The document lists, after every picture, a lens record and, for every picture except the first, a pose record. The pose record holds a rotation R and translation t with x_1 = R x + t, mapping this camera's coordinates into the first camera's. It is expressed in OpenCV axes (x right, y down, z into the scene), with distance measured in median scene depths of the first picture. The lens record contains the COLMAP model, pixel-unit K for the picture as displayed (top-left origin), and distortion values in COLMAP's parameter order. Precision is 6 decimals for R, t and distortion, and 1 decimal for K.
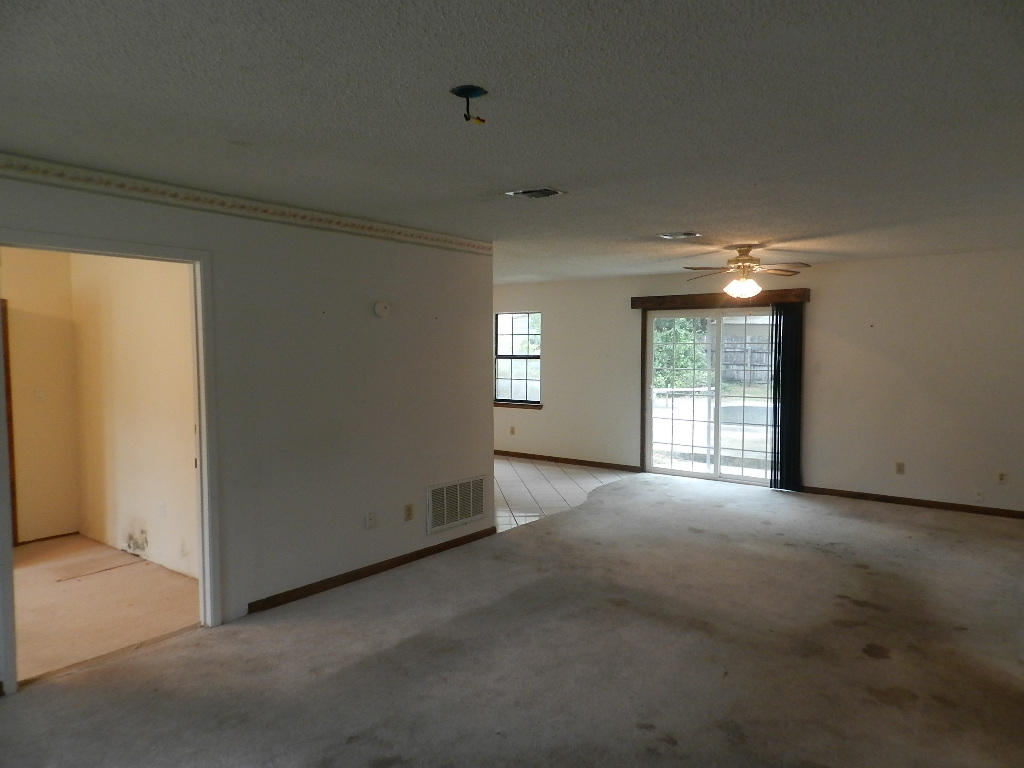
lens RADIAL K [[701.0, 0, 512.0], [0, 701.0, 384.0], [0, 0, 1]] dist [0.006652, 0.000533]
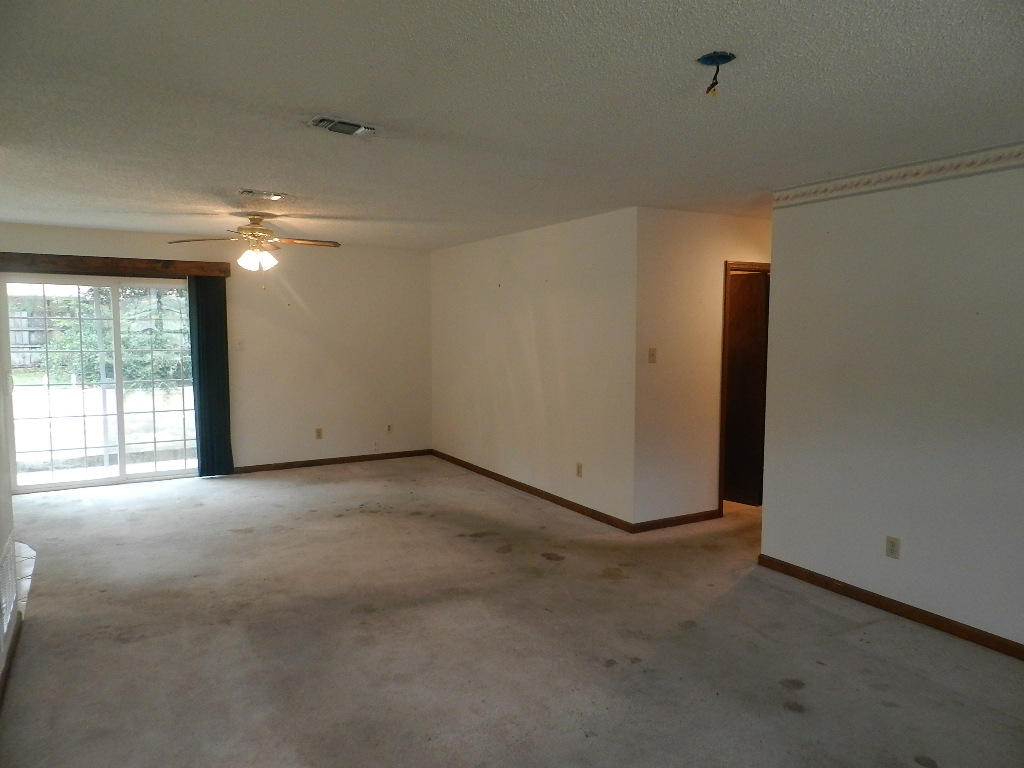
lens RADIAL K [[701.0, 0, 512.0], [0, 701.0, 384.0], [0, 0, 1]] dist [0.006652, 0.000533]
pose [[0.353339, -0.074529, 0.932522, -0.461707], [0.043957, 0.997043, 0.063030, -0.018951], [-0.934462, 0.018720, 0.355571, 0.387425]]
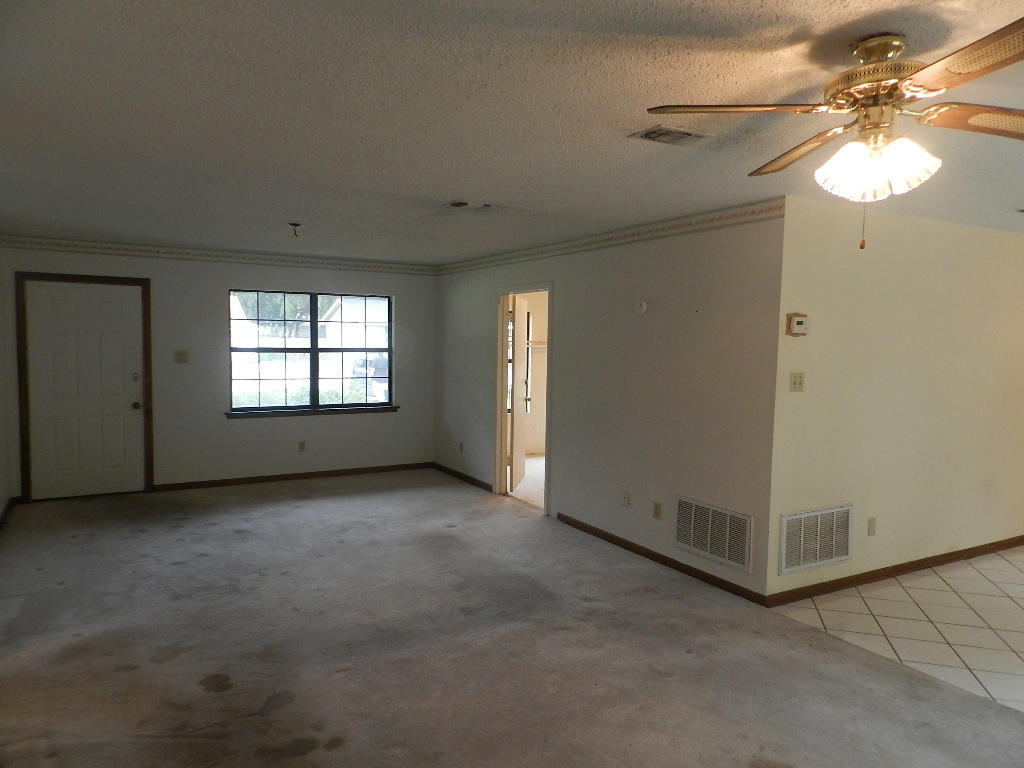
lens RADIAL K [[701.0, 0, 512.0], [0, 701.0, 384.0], [0, 0, 1]] dist [0.006652, 0.000533]
pose [[-0.361869, 0.056661, -0.930505, 0.766121], [-0.066633, 0.994026, 0.086442, -0.060108], [0.929844, 0.093283, -0.355932, 1.052022]]
